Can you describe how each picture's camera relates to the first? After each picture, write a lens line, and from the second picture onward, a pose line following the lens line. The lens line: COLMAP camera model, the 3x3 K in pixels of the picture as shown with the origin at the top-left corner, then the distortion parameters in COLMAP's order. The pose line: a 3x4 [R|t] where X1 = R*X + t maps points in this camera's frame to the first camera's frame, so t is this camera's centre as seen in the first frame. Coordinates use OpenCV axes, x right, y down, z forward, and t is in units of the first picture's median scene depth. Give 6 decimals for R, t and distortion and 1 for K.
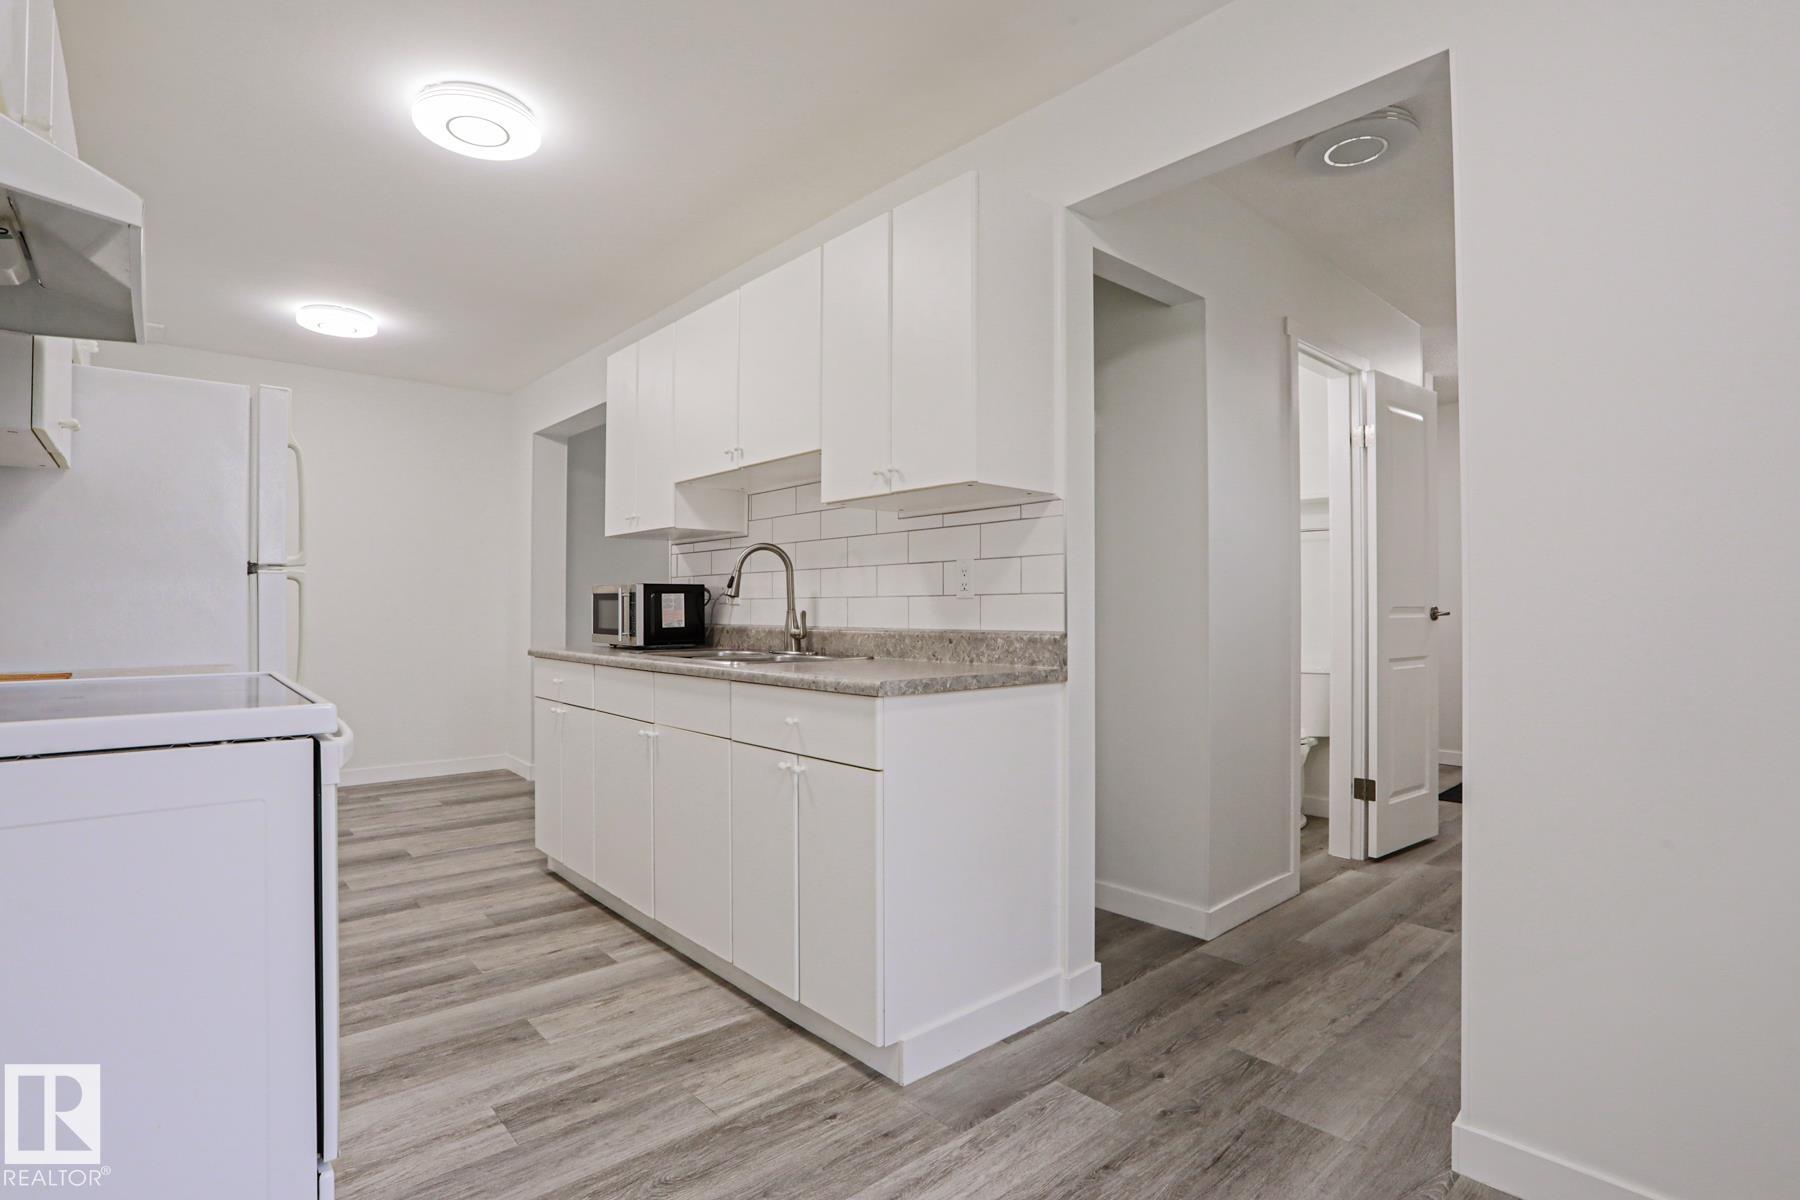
lens RADIAL K [[878.0, 0, 896.2], [0, 878.0, 597.2], [0, 0, 1]] dist [-0.069546, 0.025482]
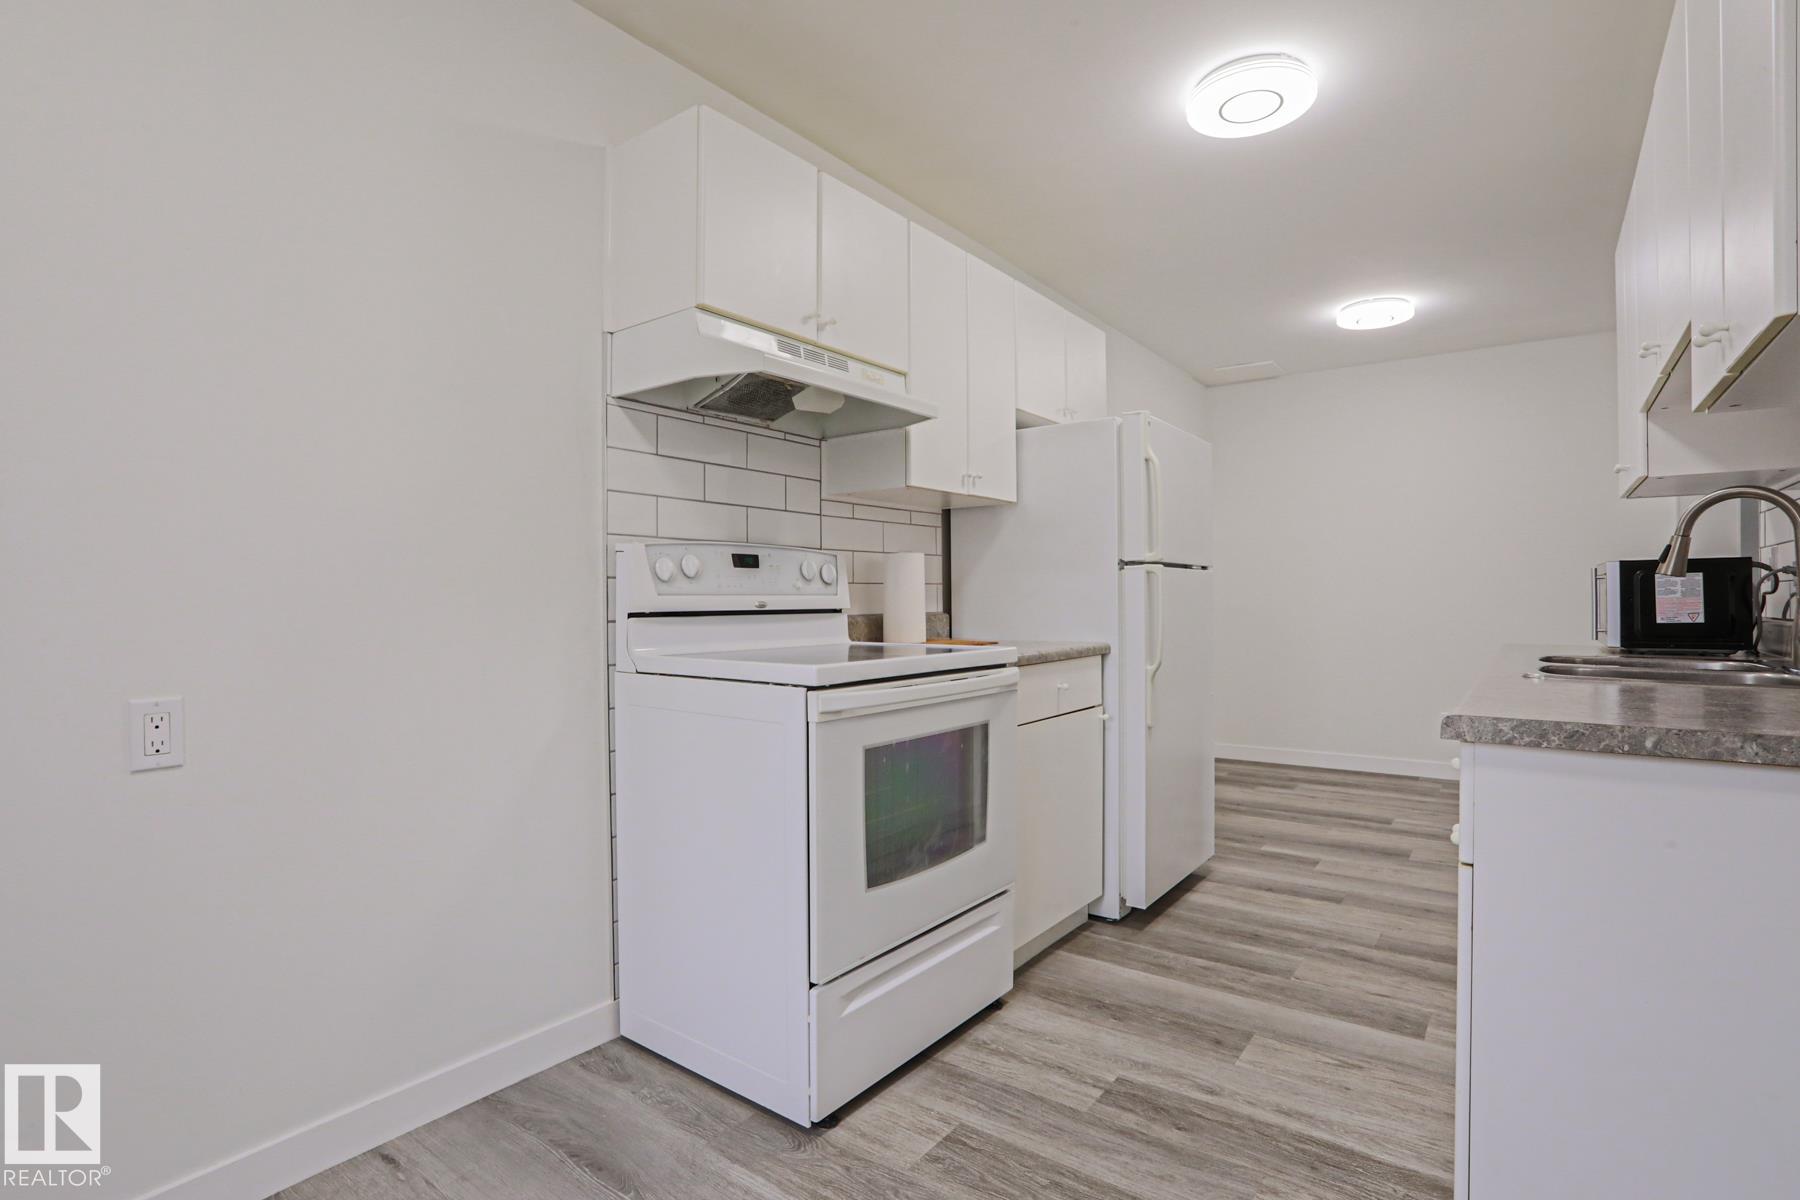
lens RADIAL K [[878.0, 0, 892.7], [0, 878.0, 593.1], [0, 0, 1]] dist [-0.069546, 0.025482]
pose [[0.197212, -0.003654, -0.980354, 0.310153], [0.011720, 0.999930, -0.001370, 0.006084], [0.980291, -0.011220, 0.197242, 0.330105]]
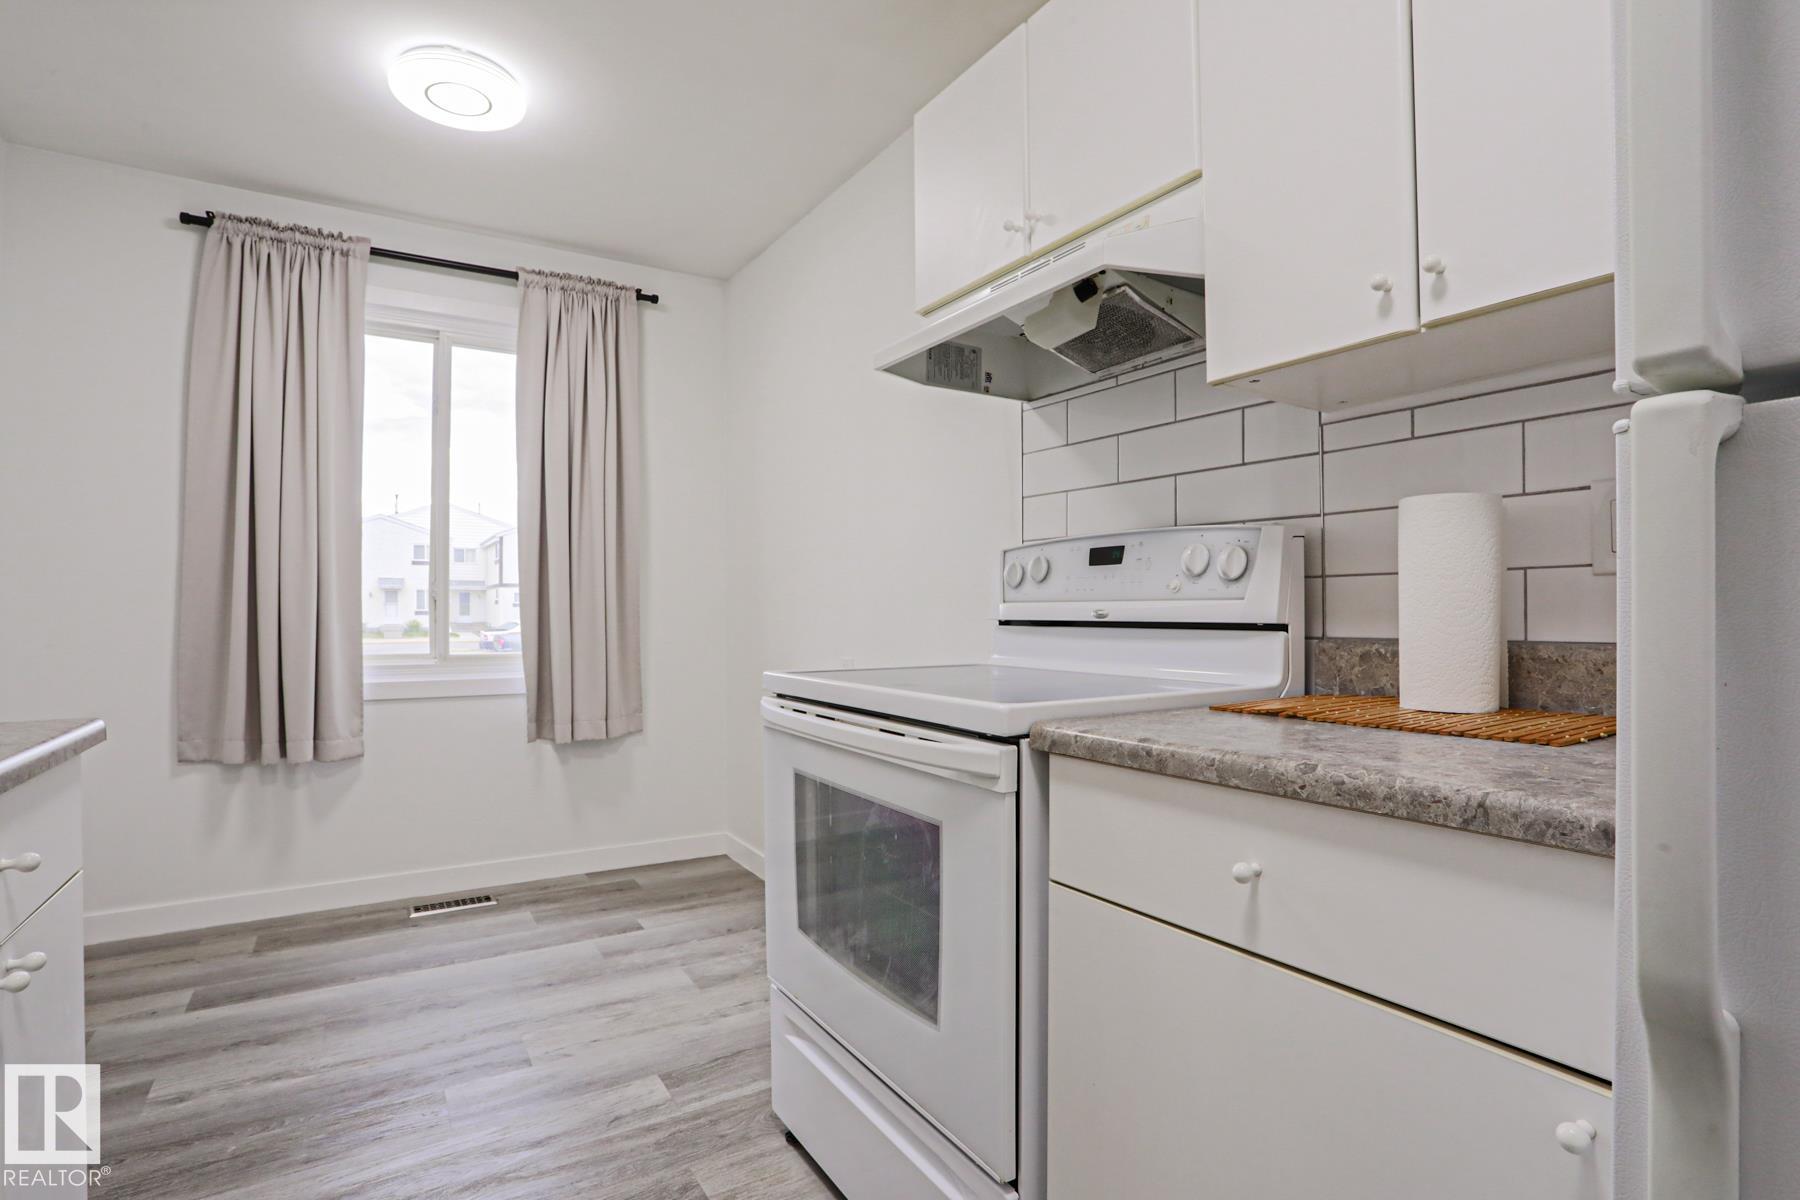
lens RADIAL K [[878.0, 0, 882.7], [0, 878.0, 606.4], [0, 0, 1]] dist [-0.069546, 0.025482]
pose [[-0.983963, 0.004515, 0.178317, -0.447348], [0.002151, 0.999907, -0.013450, 0.016693], [-0.178361, -0.012851, -0.983881, 0.969798]]
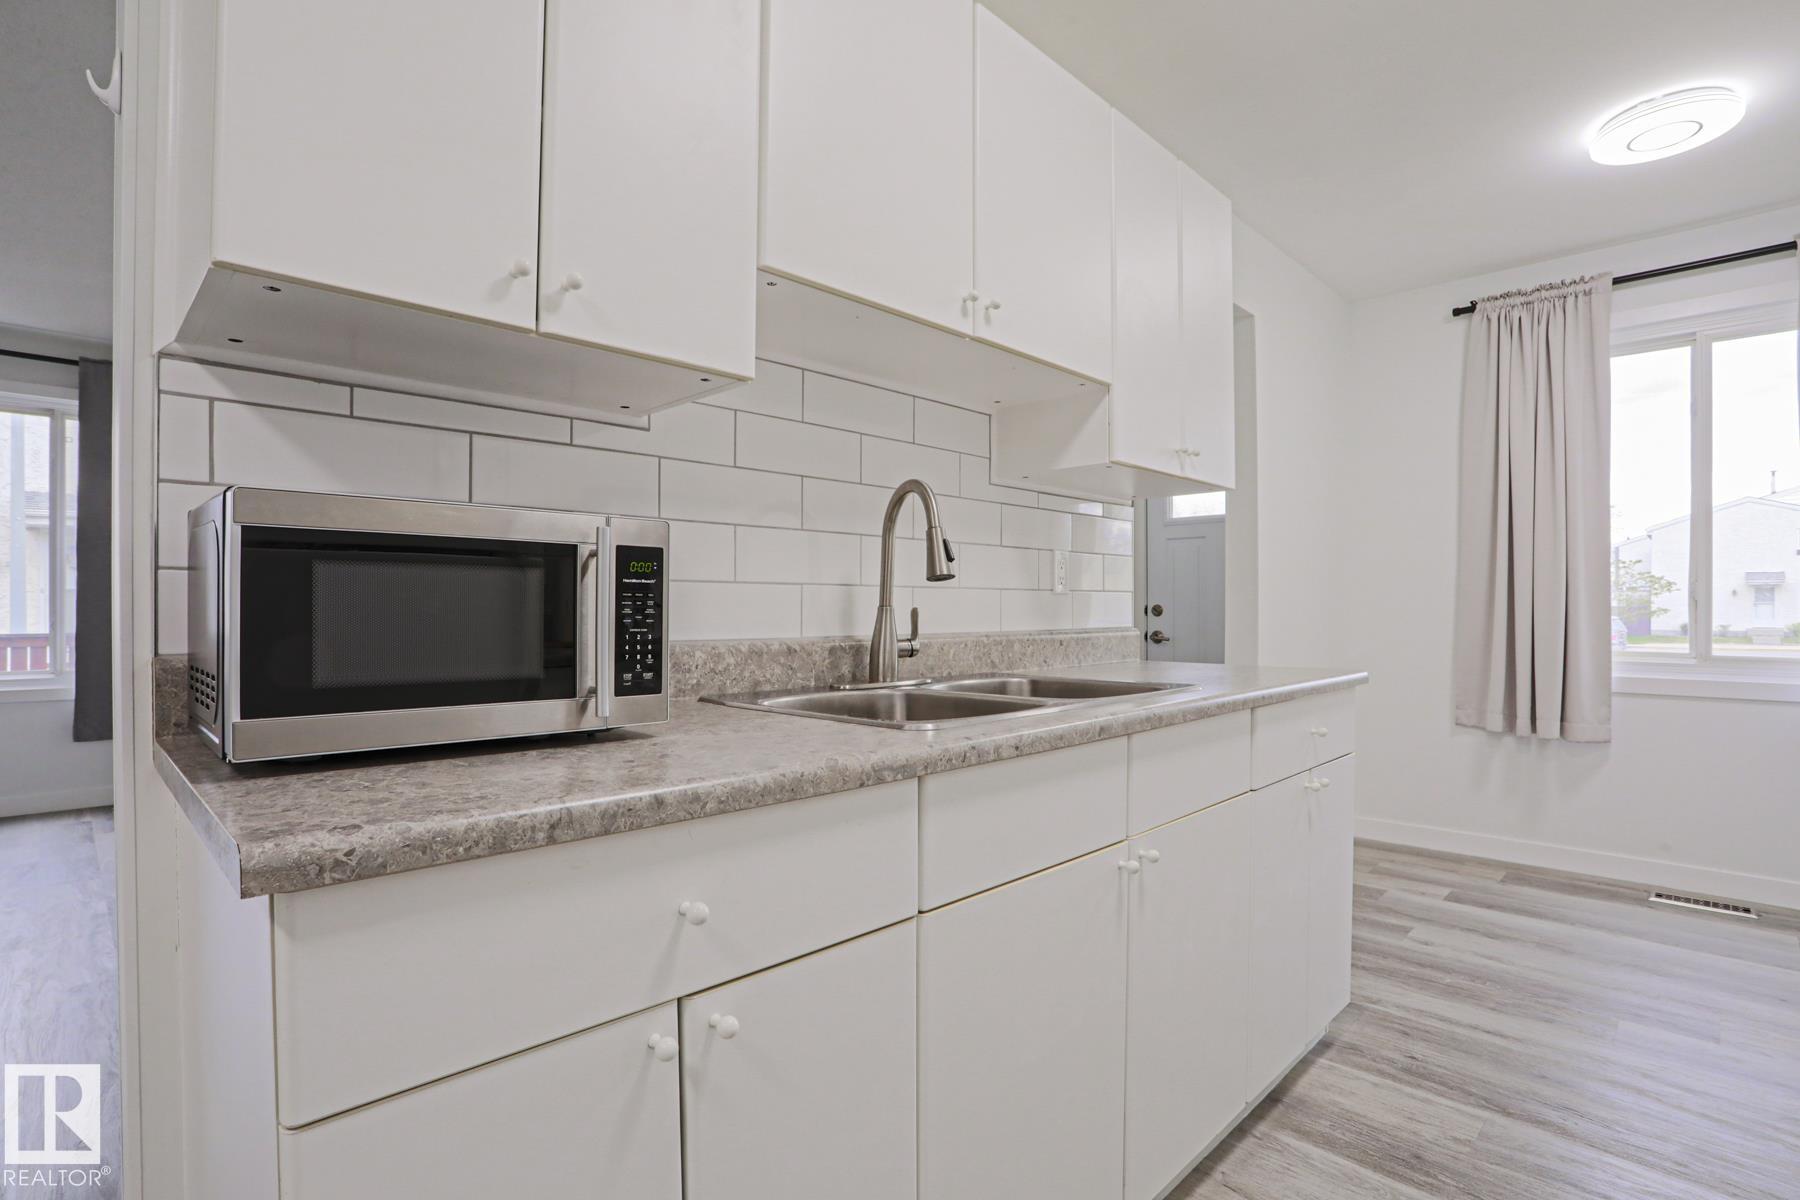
lens RADIAL K [[878.0, 0, 896.6], [0, 878.0, 615.0], [0, 0, 1]] dist [-0.069546, 0.025482]
pose [[-0.062549, -0.003279, 0.998036, -0.702094], [-0.010546, 0.999941, 0.002625, 0.019140], [-0.997986, -0.010361, -0.062580, 1.079135]]
